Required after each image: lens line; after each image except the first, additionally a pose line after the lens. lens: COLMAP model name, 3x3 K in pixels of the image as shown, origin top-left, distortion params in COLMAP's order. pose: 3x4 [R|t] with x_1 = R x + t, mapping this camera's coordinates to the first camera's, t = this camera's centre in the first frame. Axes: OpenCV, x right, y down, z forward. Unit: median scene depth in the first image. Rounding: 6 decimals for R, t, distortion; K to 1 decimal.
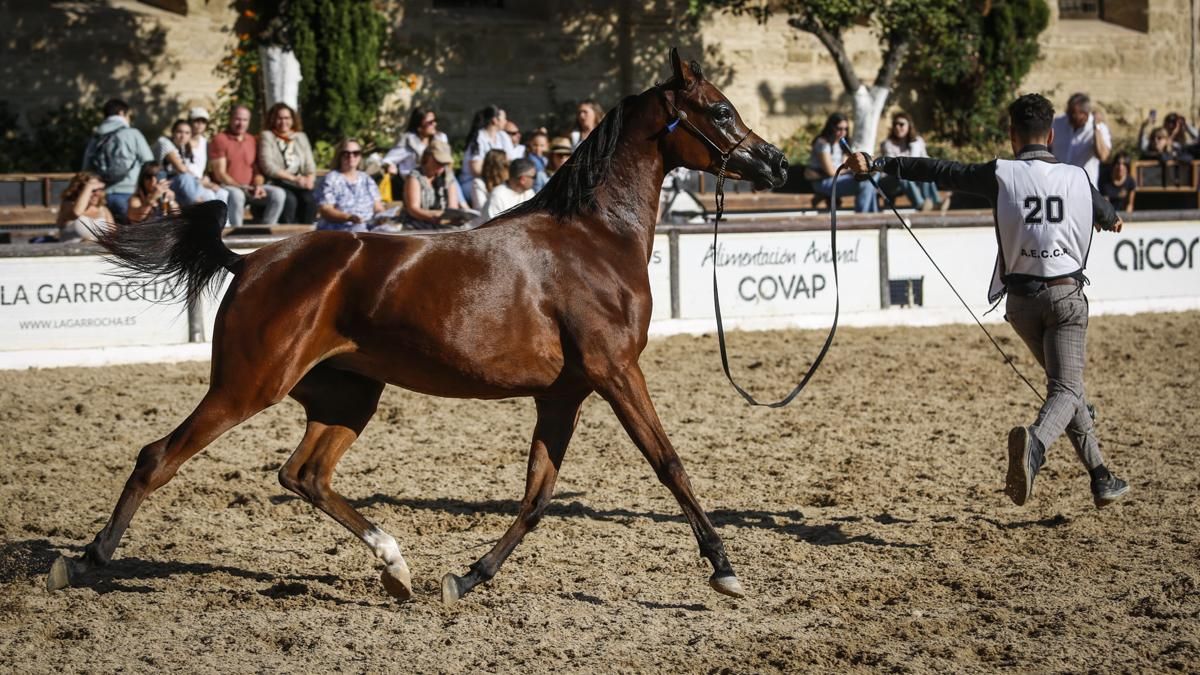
lens RADIAL K [[2968.4, 0, 600.0], [0, 2968.4, 337.7], [0, 0, 1]] dist [0.005971, 0.000000]
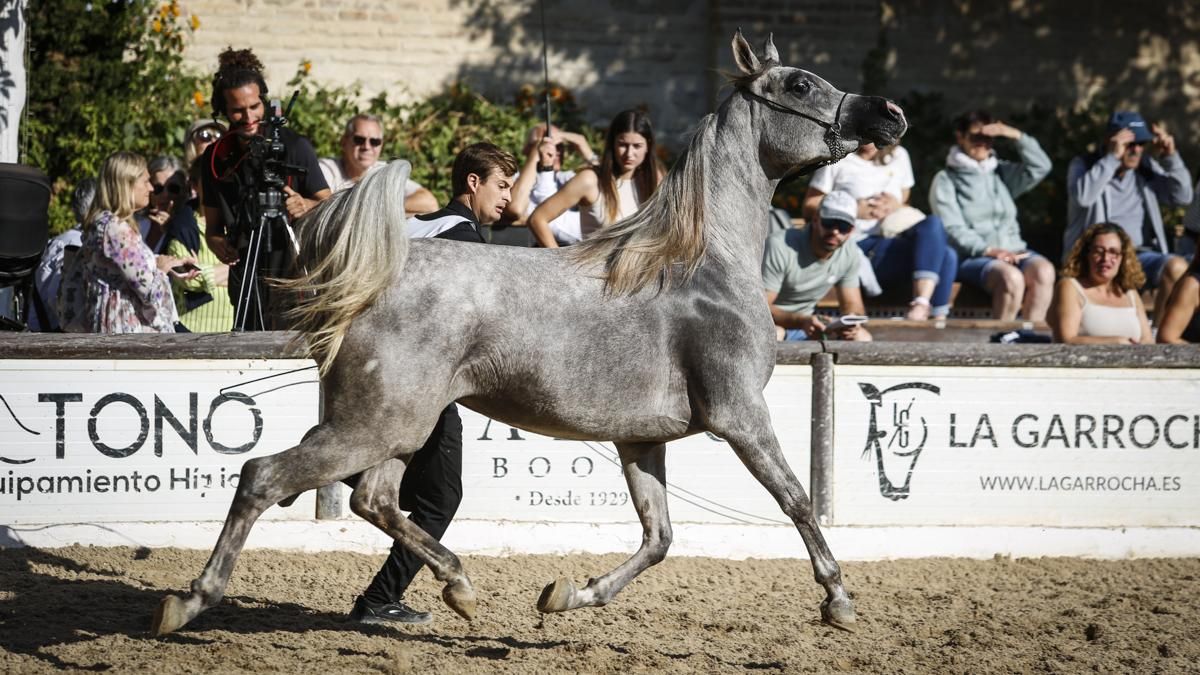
lens RADIAL K [[6463.6, 0, 600.0], [0, 6463.6, 337.4], [0, 0, 1]] dist [0.076636, 0.000000]
pose [[0.945587, 0.035768, -0.323399, 0.143525], [-0.045624, 0.998695, -0.022944, -0.000087], [0.322156, 0.036450, 0.945985, -0.227980]]
